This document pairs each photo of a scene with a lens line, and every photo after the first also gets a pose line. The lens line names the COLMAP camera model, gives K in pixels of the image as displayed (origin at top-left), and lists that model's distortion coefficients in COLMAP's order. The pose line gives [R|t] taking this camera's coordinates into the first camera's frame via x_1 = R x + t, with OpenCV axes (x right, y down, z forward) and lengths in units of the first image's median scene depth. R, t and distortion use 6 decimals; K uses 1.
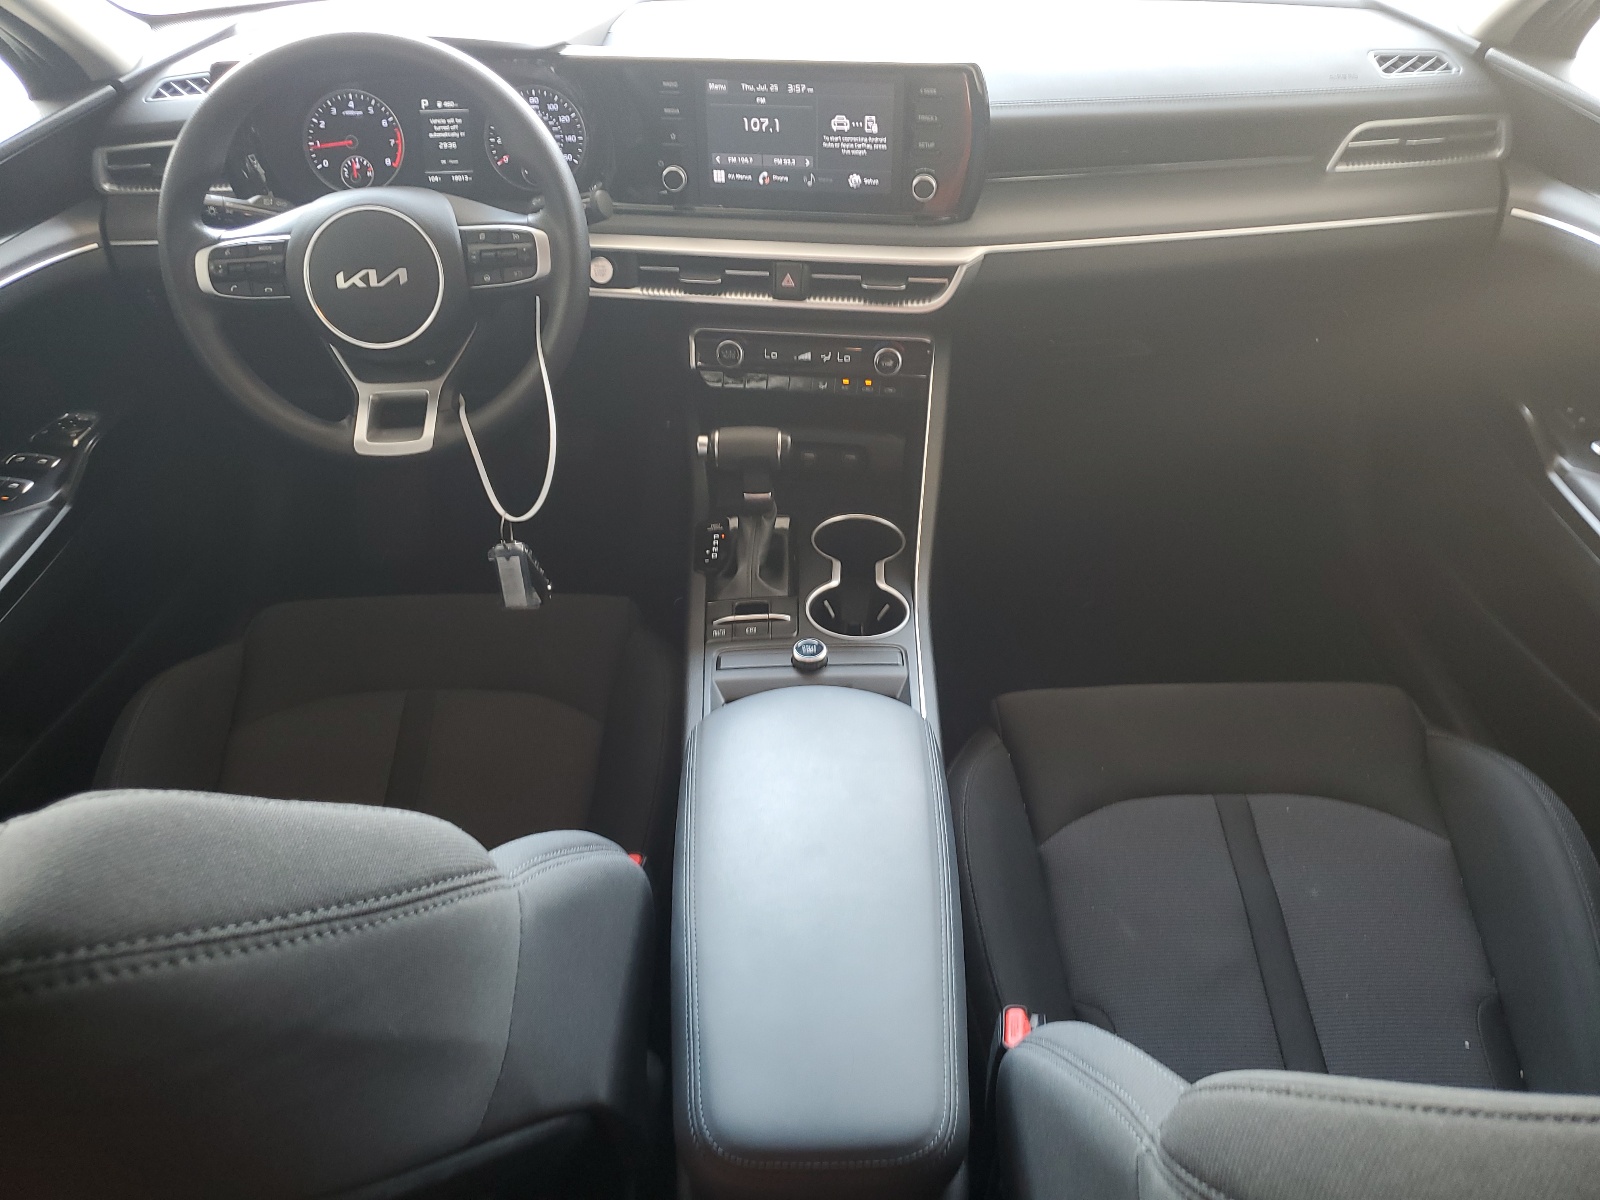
lens RADIAL K [[1222.5, 0, 804.1], [0, 1222.5, 596.5], [0, 0, 1]] dist [-0.009812, -0.004431]
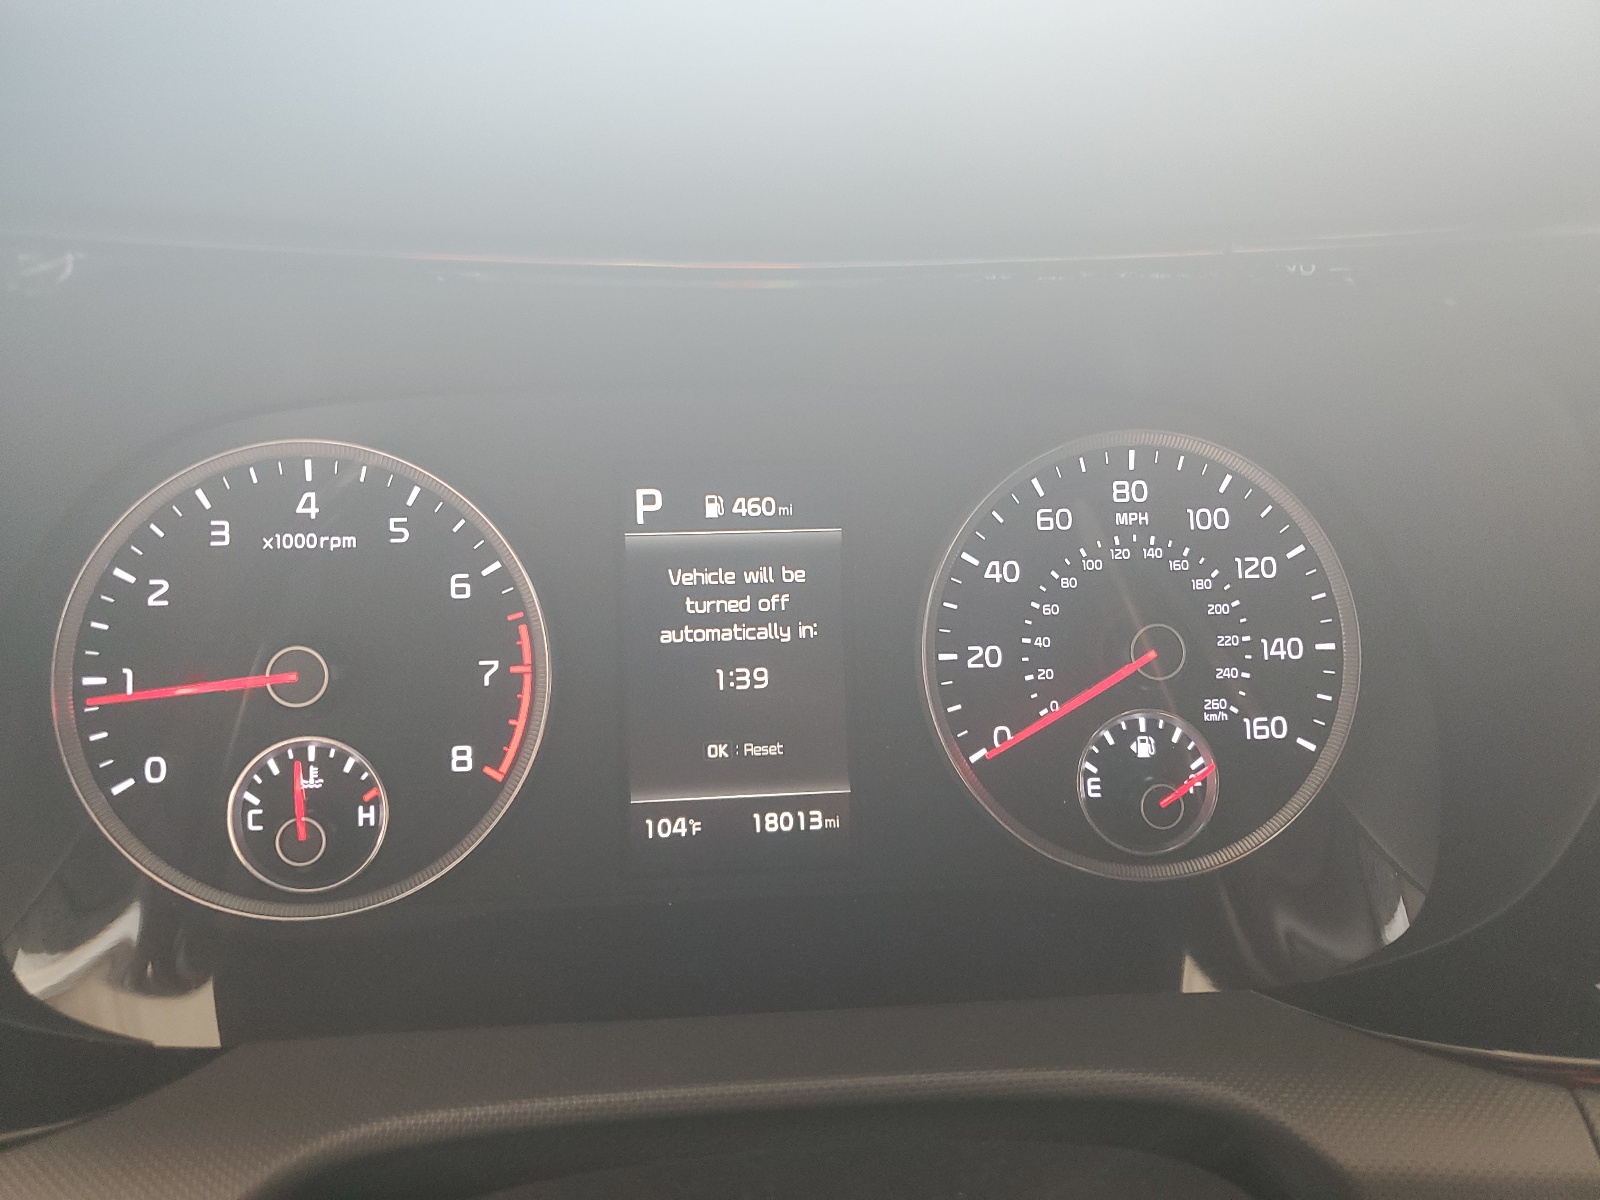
lens RADIAL K [[1222.5, 0, 796.2], [0, 1222.5, 598.6], [0, 0, 1]] dist [-0.009812, -0.004431]
pose [[0.996109, -0.005668, 0.087945, -0.303000], [0.031891, 0.953481, -0.299761, -0.318733], [-0.082155, 0.301400, 0.949952, 0.787766]]
